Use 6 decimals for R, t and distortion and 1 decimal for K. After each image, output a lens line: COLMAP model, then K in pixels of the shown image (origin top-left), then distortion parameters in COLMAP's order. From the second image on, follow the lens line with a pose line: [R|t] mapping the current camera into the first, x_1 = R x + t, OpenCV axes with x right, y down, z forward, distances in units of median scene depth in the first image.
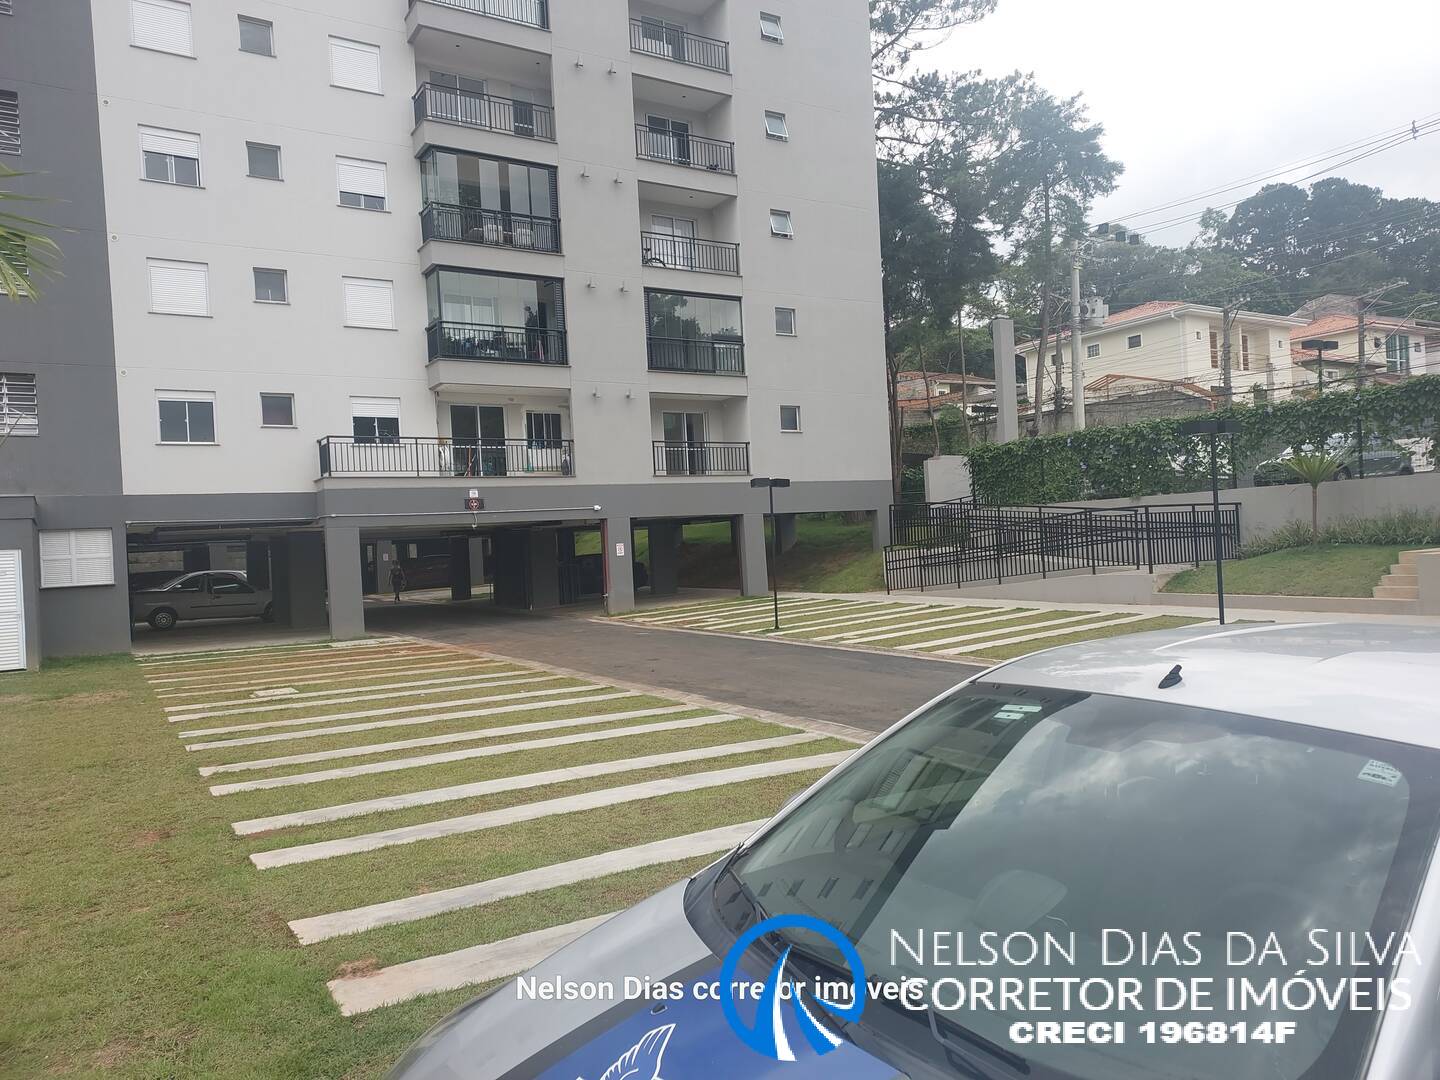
lens RADIAL K [[1121.2, 0, 720.0], [0, 1121.2, 540.0], [0, 0, 1]] dist [0.033204, 0.001195]
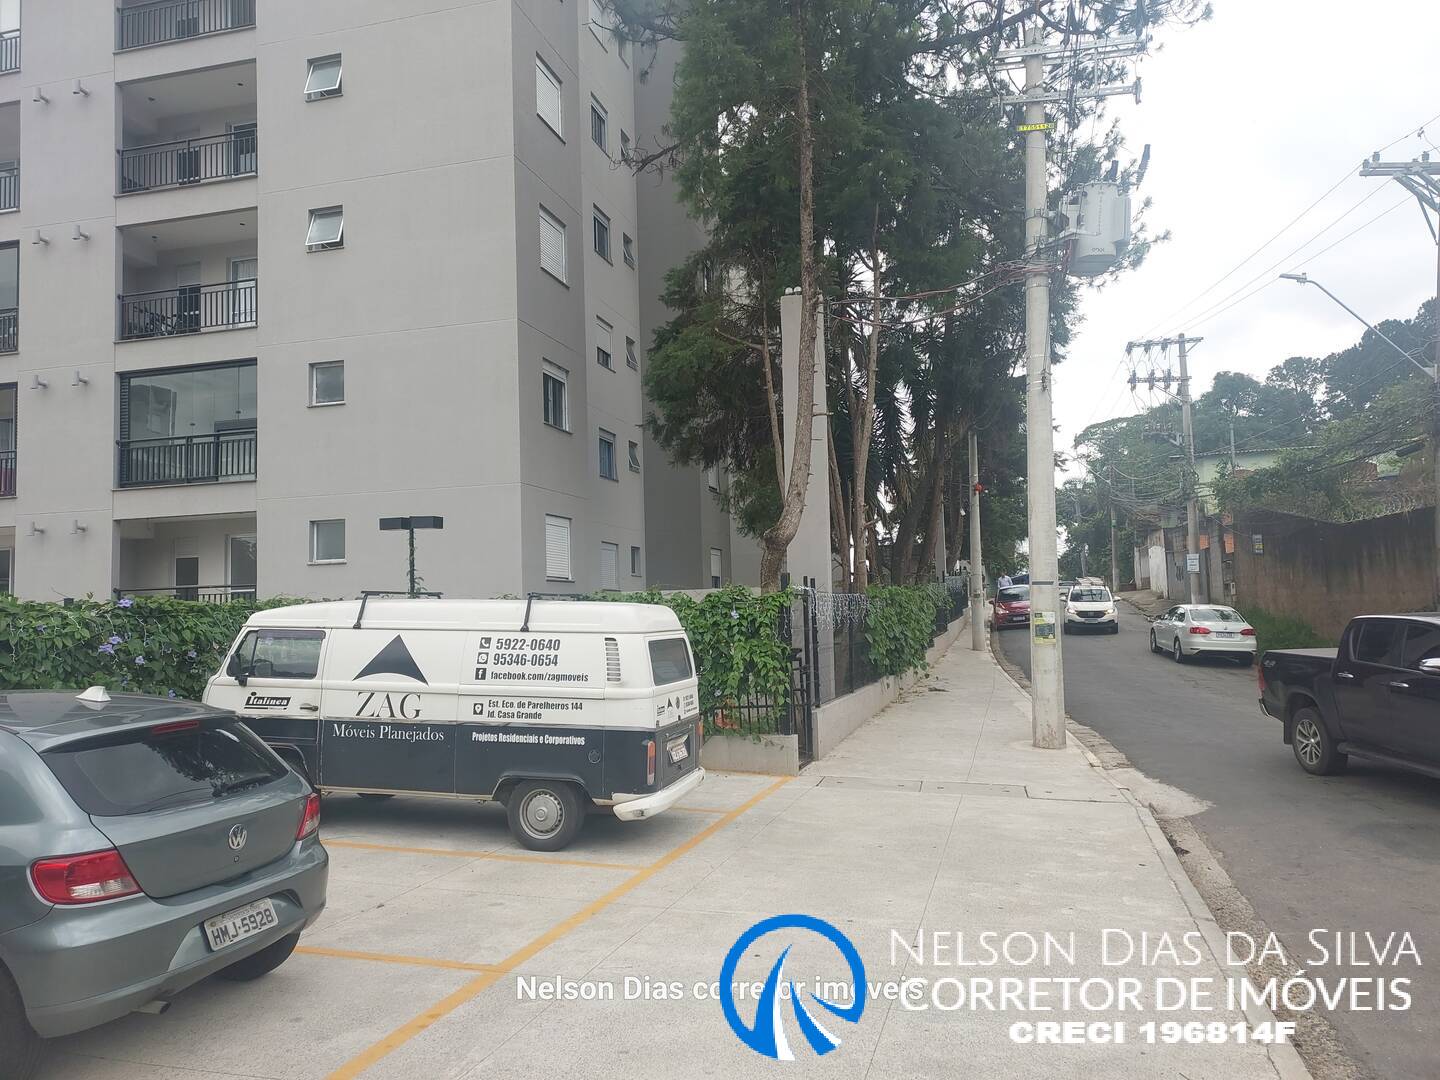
lens RADIAL K [[1035.1, 0, 715.4], [0, 1035.1, 544.6], [0, 0, 1]] dist [0.001144, 0.038824]
pose [[0.662006, -0.024321, -0.749104, 0.673230], [0.001569, 0.999516, -0.031065, -0.094388], [0.749497, 0.019390, 0.661724, 0.844921]]
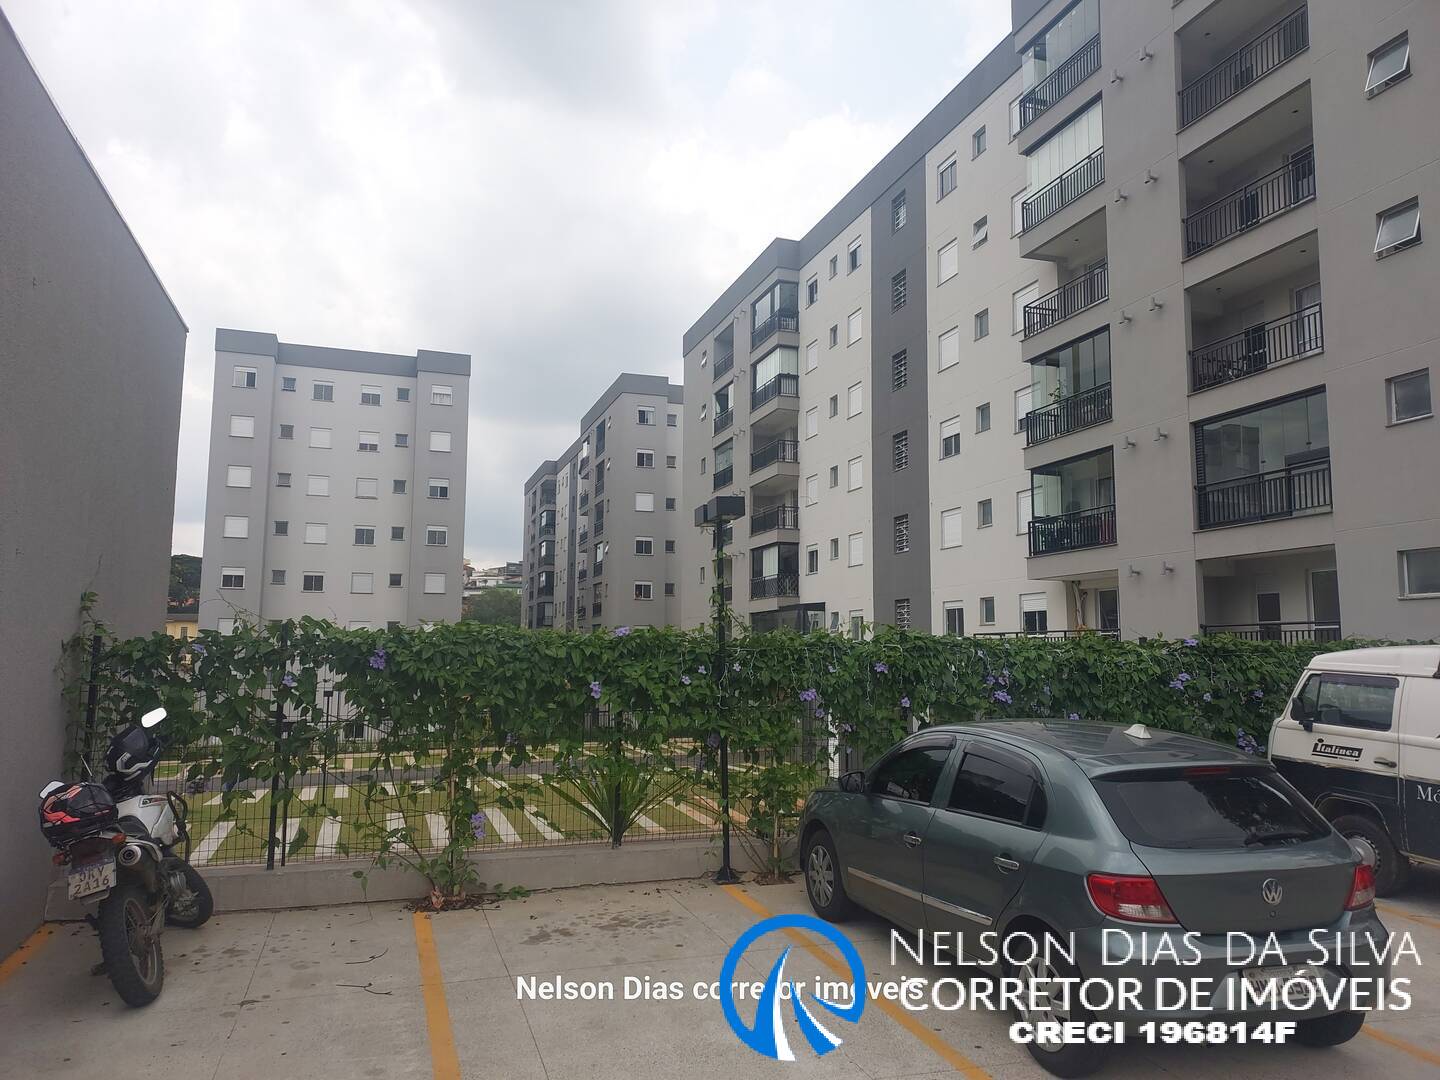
lens RADIAL K [[1024.4, 0, 725.6], [0, 1024.4, 542.4], [0, 0, 1]] dist [0.001824, 0.037581]
pose [[-0.248105, -0.065147, -0.966540, 0.679929], [0.011332, 0.997473, -0.070141, -0.097784], [0.968667, -0.028355, -0.246740, 0.858004]]
